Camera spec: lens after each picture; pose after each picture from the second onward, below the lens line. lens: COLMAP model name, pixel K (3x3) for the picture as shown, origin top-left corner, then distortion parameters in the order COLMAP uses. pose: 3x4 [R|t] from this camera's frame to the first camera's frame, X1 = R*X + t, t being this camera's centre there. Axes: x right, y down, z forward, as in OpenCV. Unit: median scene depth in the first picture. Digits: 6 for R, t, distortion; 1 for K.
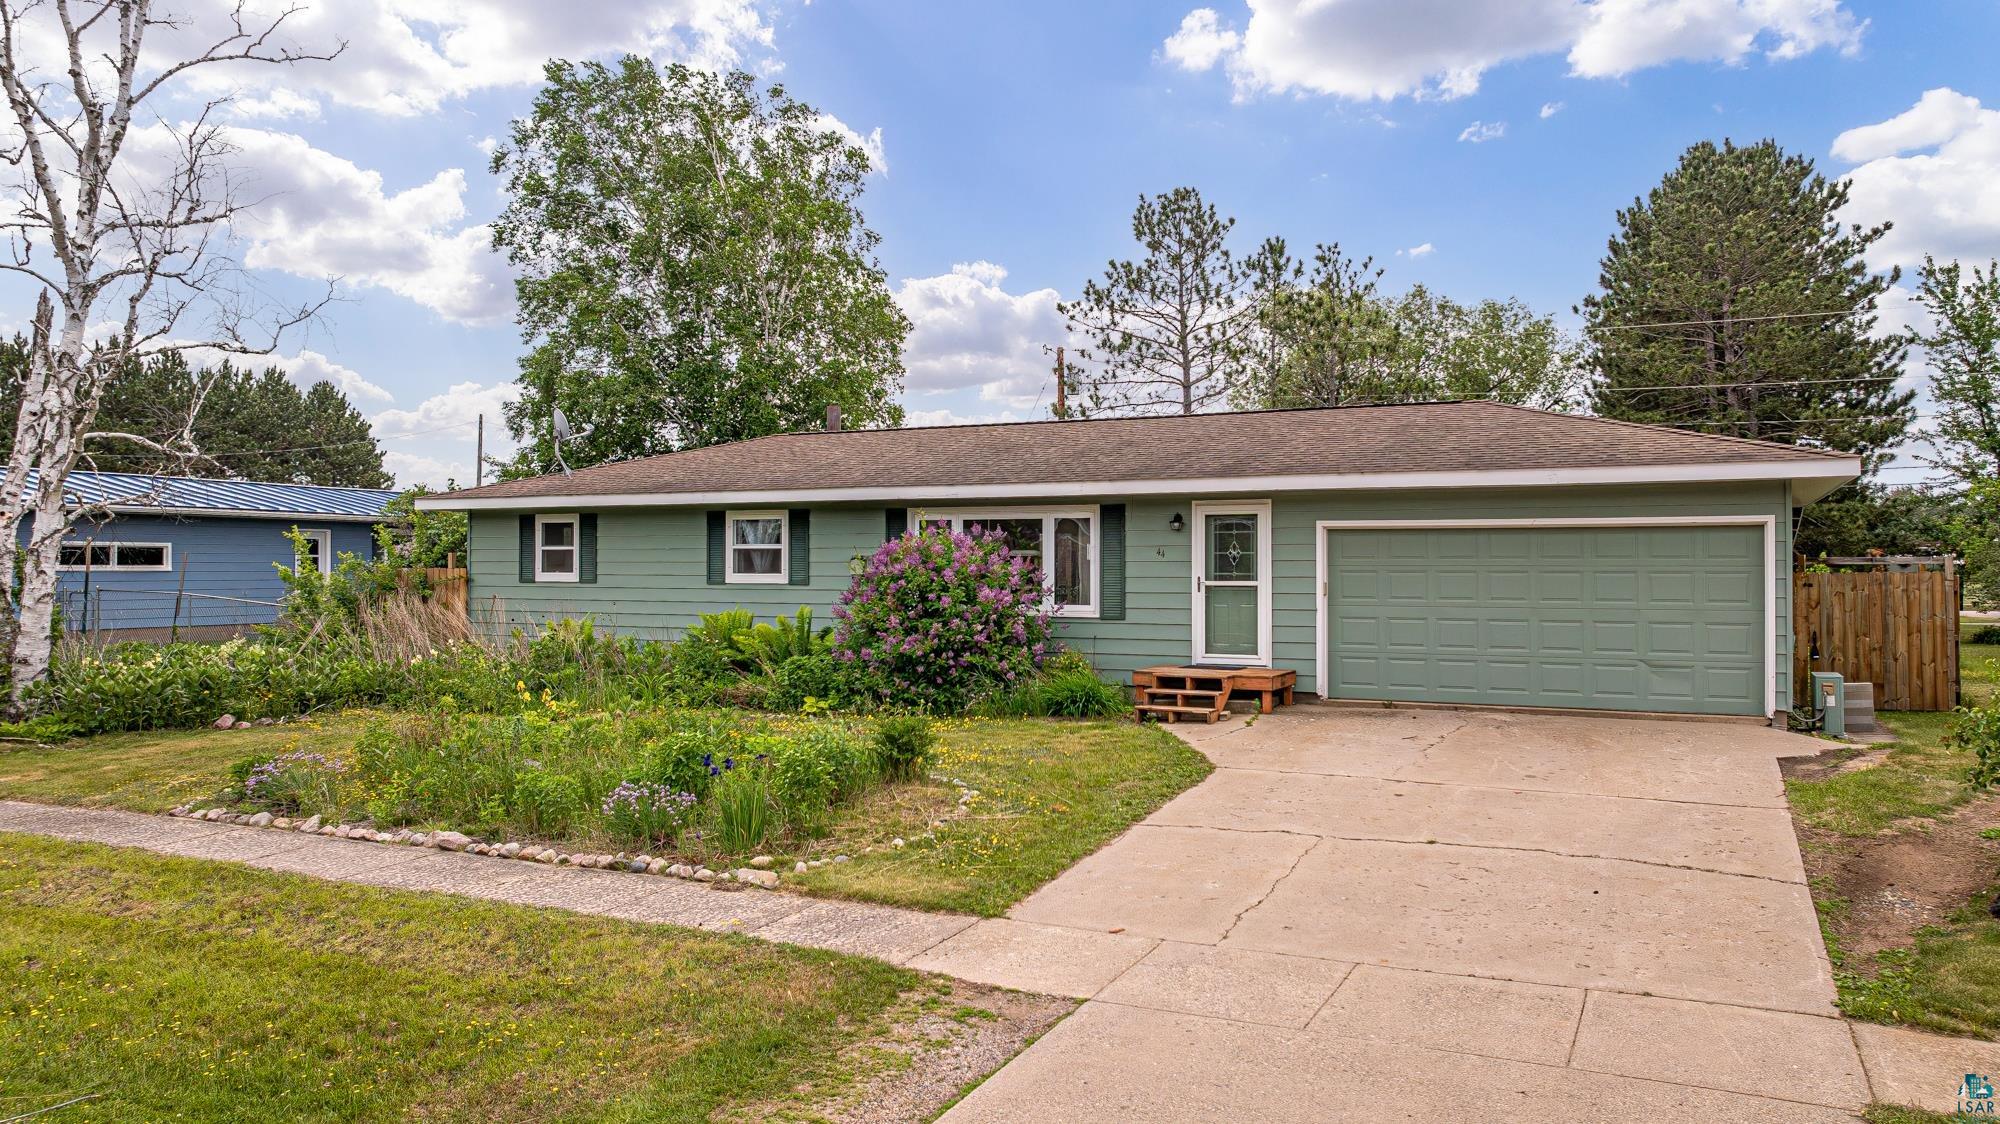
lens RADIAL K [[1402.2, 0, 1002.1], [0, 1402.2, 565.5], [0, 0, 1]] dist [-0.028314, 0.030942]
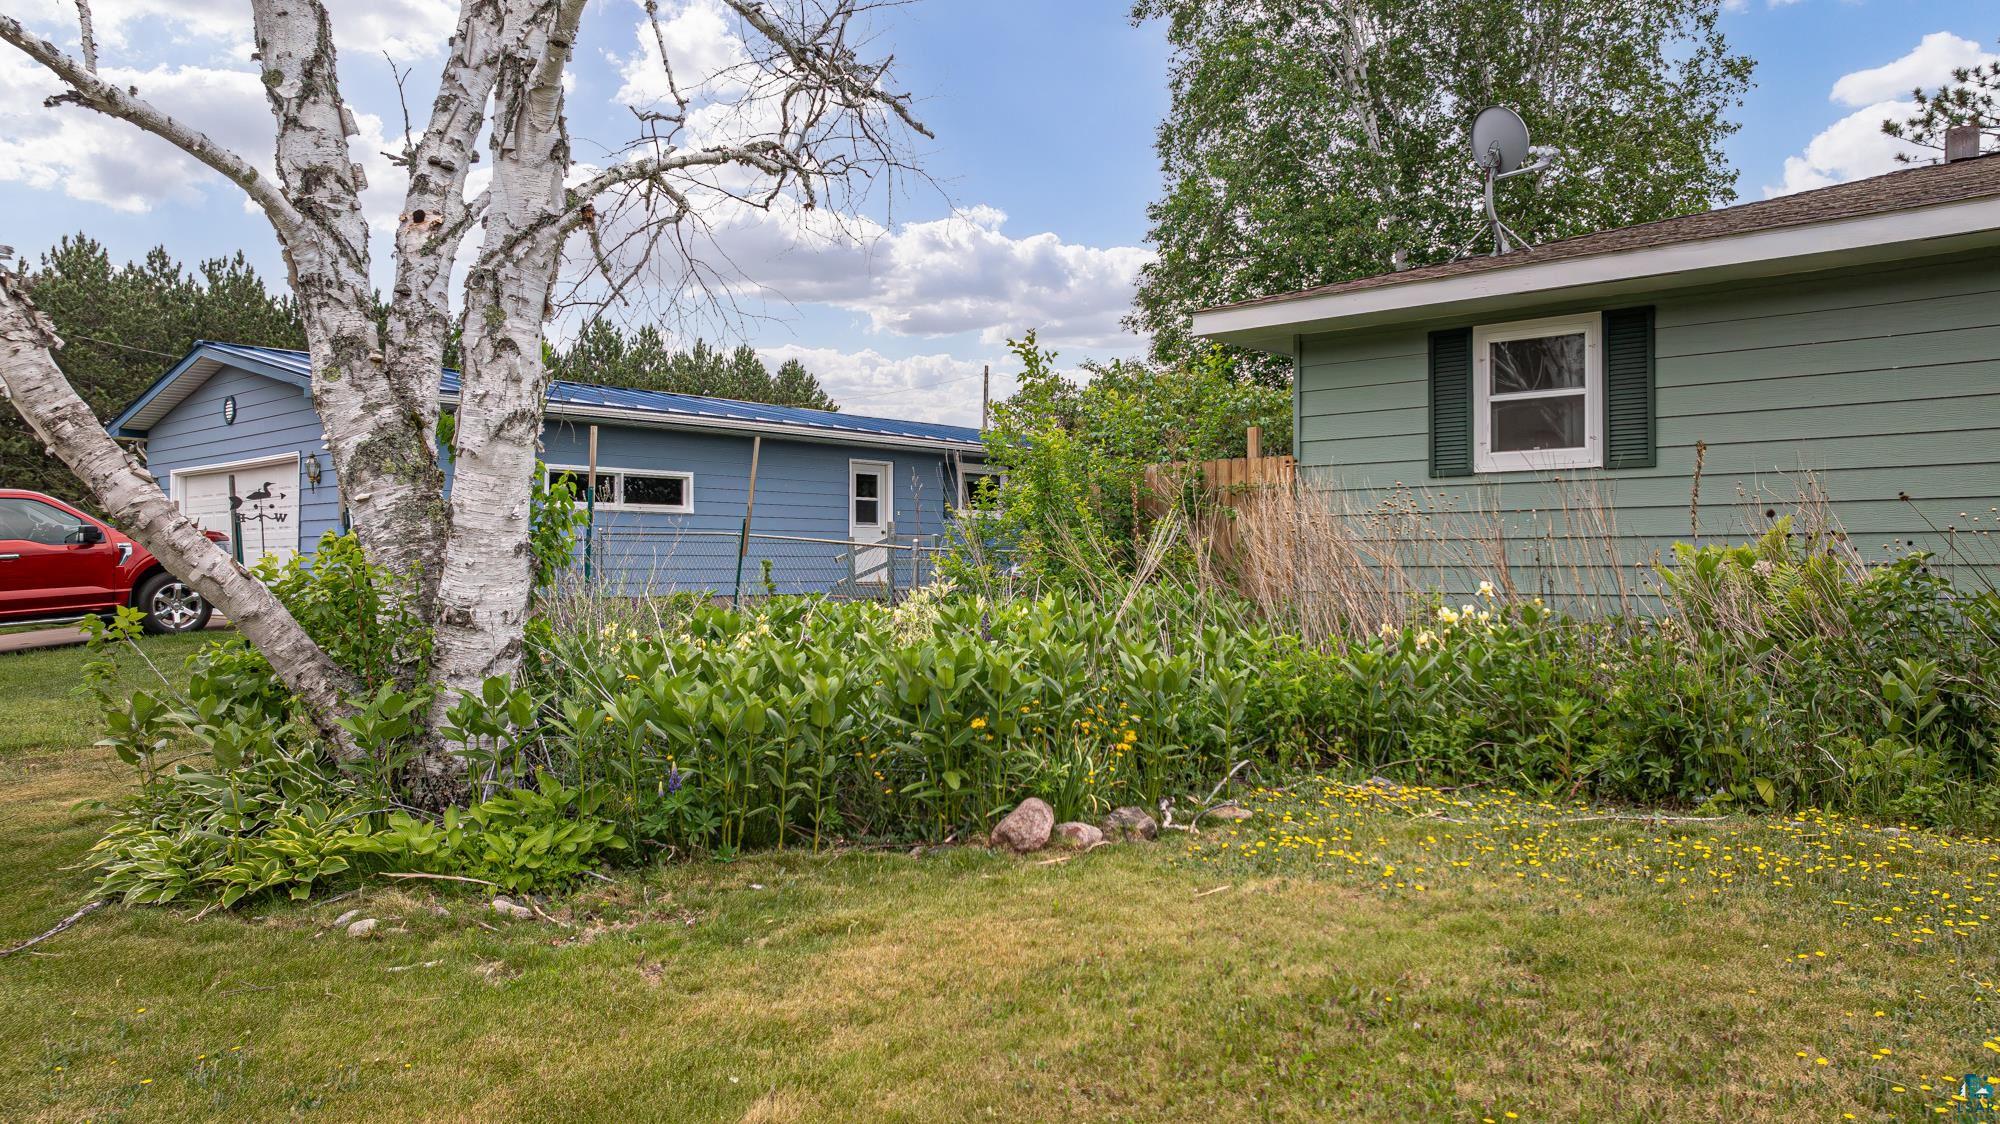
lens RADIAL K [[1402.2, 0, 1020.5], [0, 1402.2, 555.0], [0, 0, 1]] dist [-0.028314, 0.030942]
pose [[0.964044, -0.005711, -0.265680, -0.449211], [0.003583, 0.999958, -0.008494, 0.052624], [0.265717, 0.007236, 0.964024, 0.661569]]
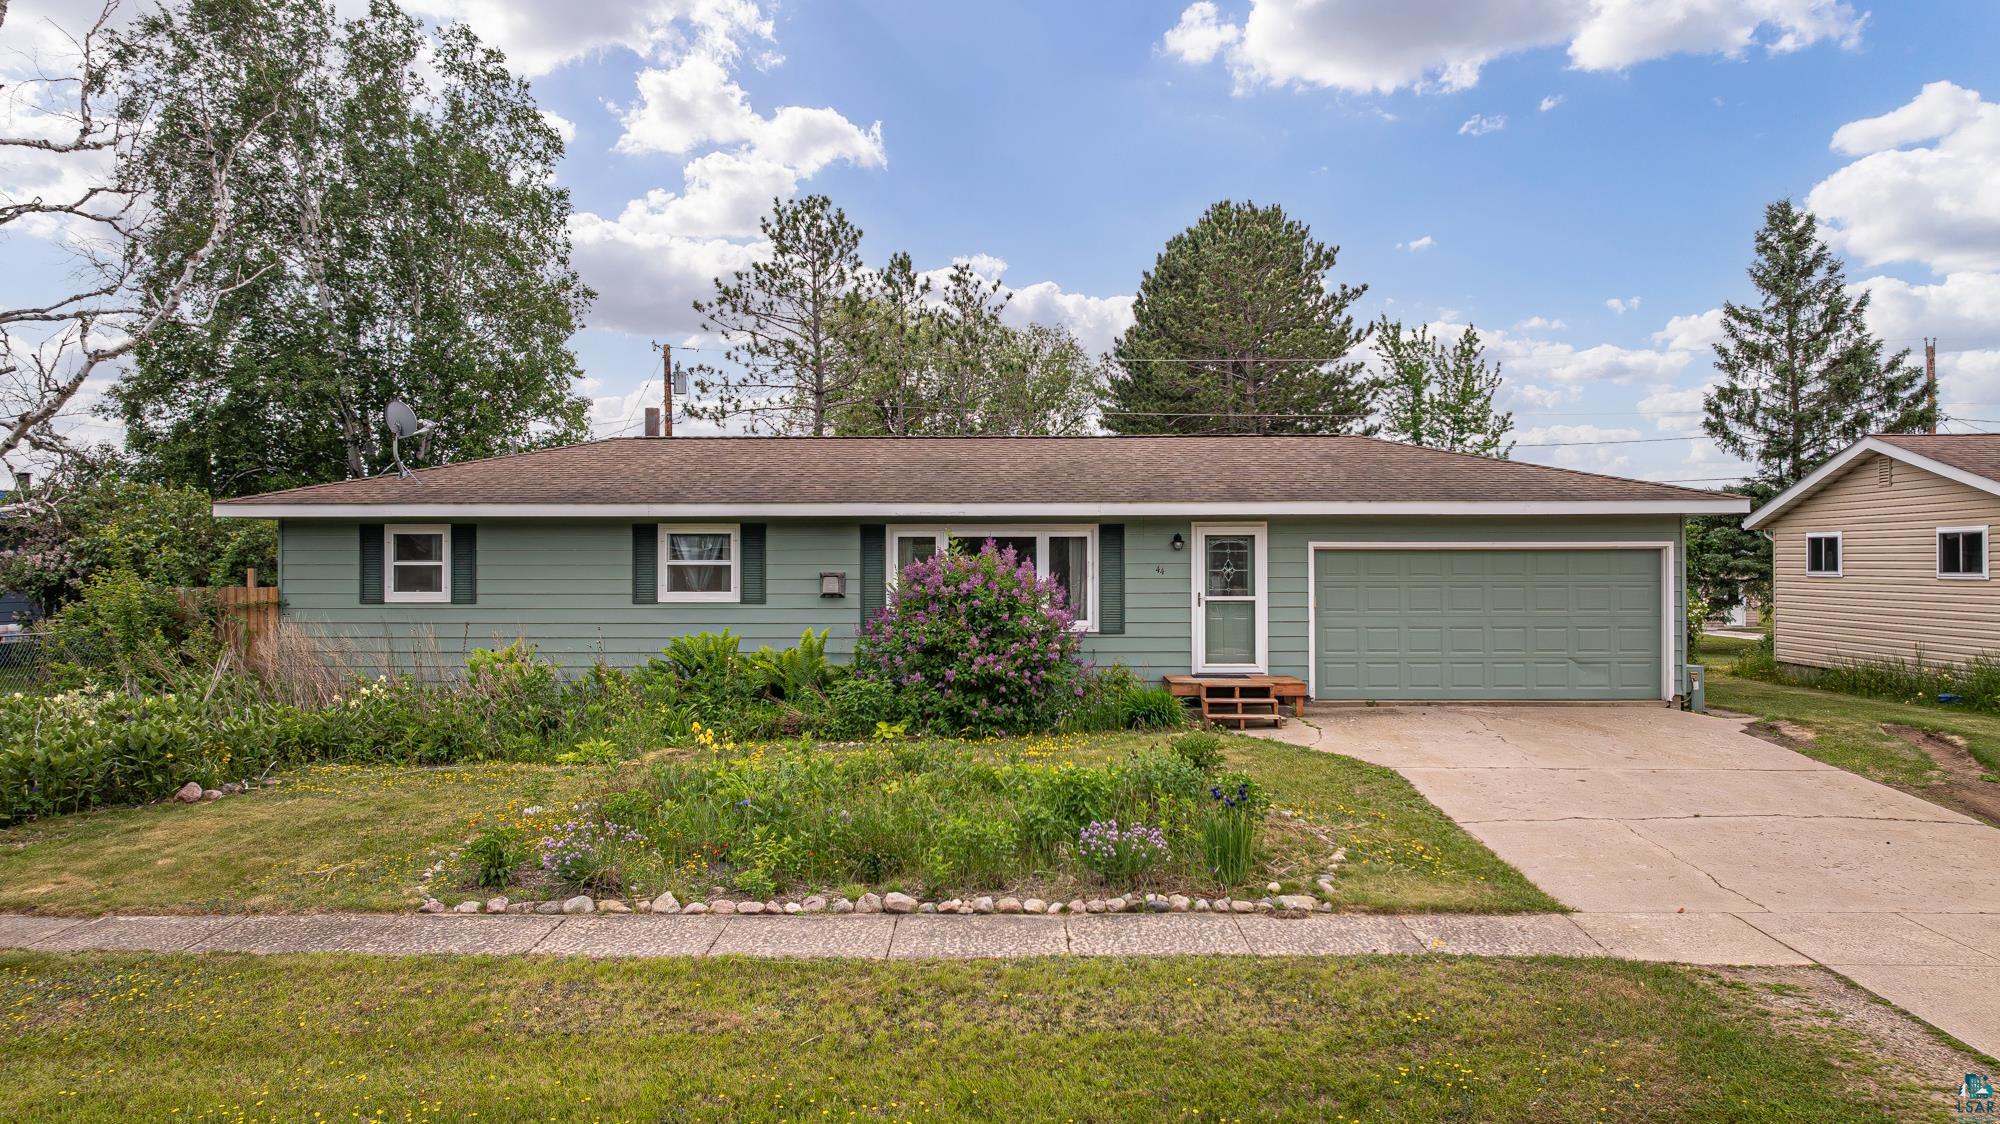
lens RADIAL K [[1402.2, 0, 1001.8], [0, 1402.2, 554.6], [0, 0, 1]] dist [-0.028314, 0.030942]
pose [[0.905516, -0.000445, 0.424312, -0.447963], [0.002541, 0.999987, -0.004372, -0.016467], [-0.424304, 0.005037, 0.905506, 0.086426]]
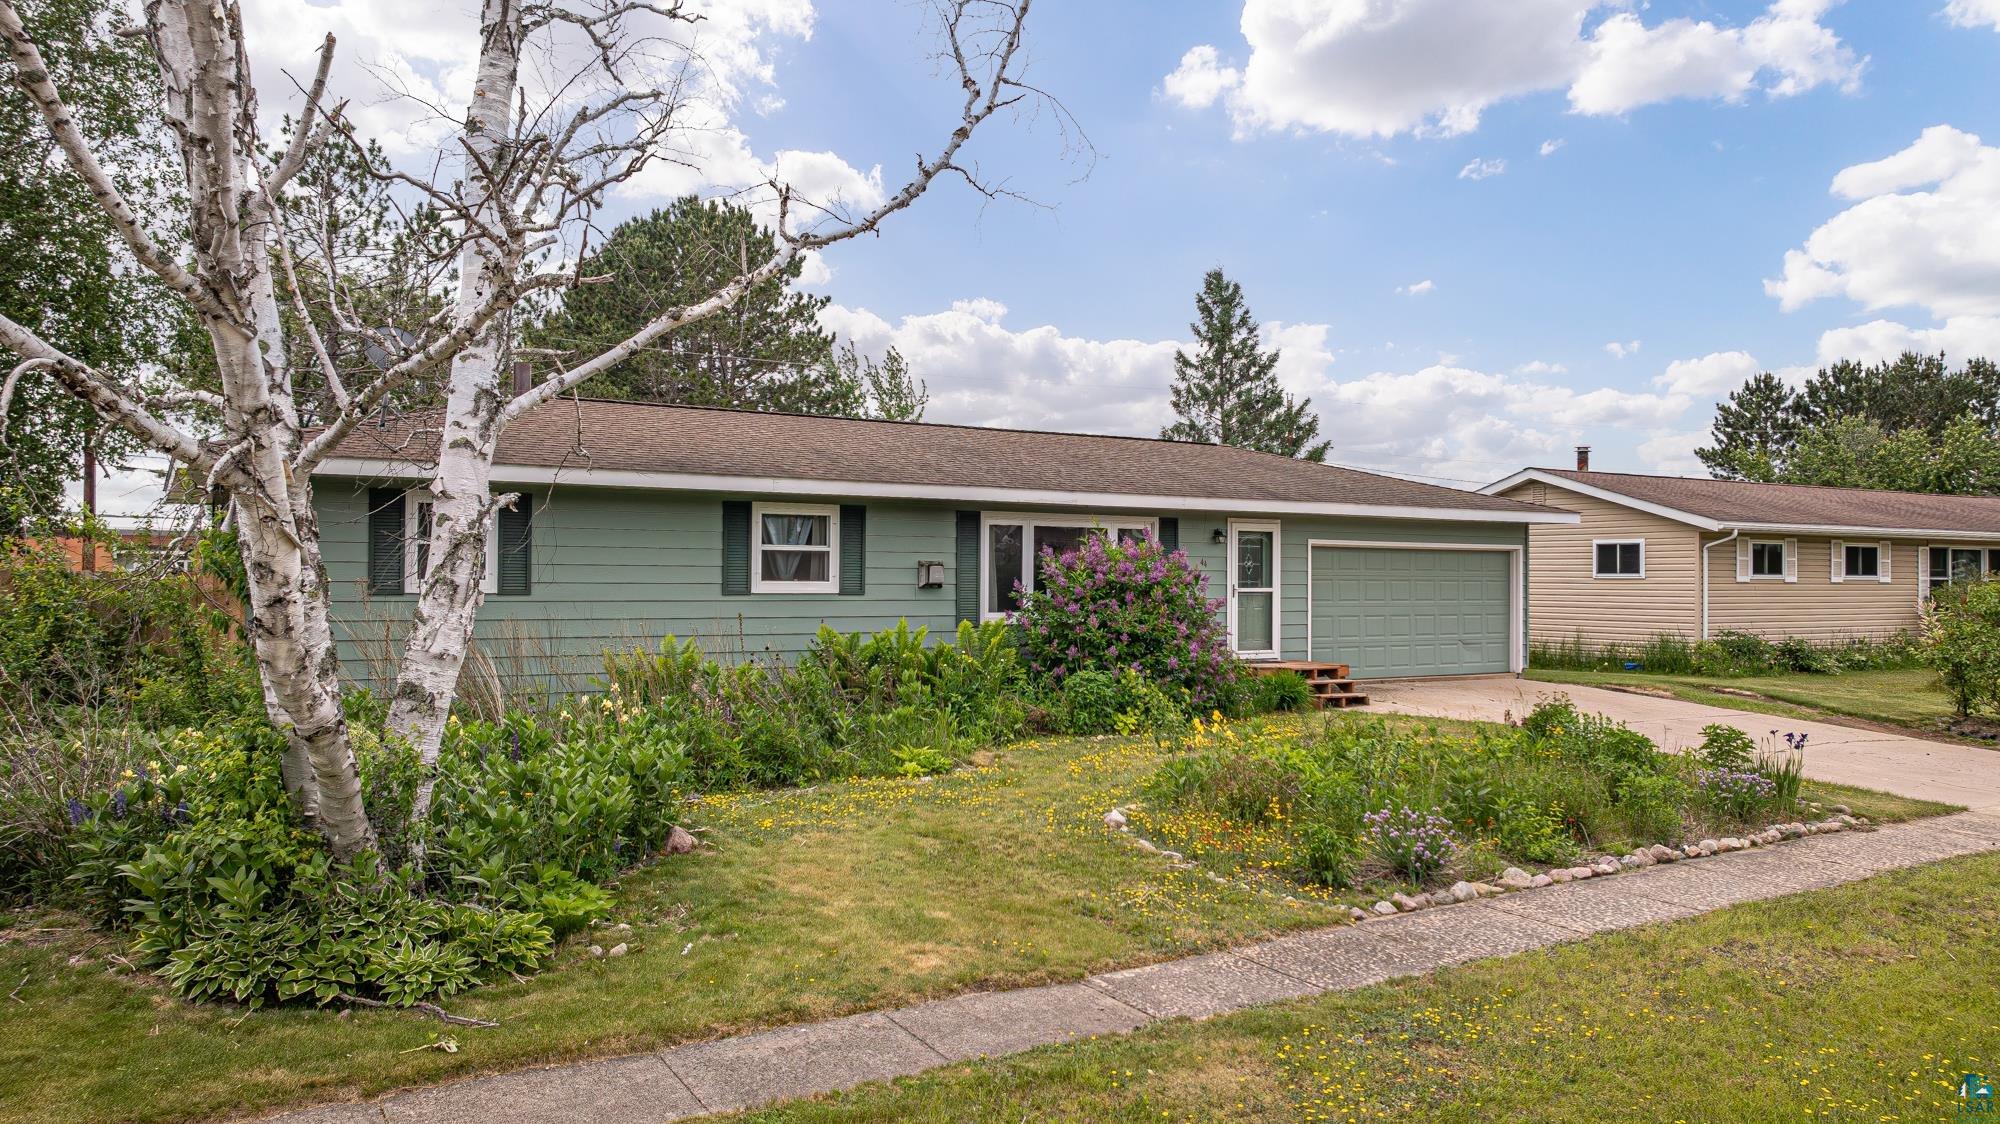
lens RADIAL K [[1402.2, 0, 1003.6], [0, 1402.2, 535.4], [0, 0, 1]] dist [-0.028314, 0.030942]
pose [[0.524724, 0.026058, 0.850873, -0.927141], [-0.008412, 0.999641, -0.025426, -0.001188], [-0.851231, 0.006184, 0.524755, 0.547495]]
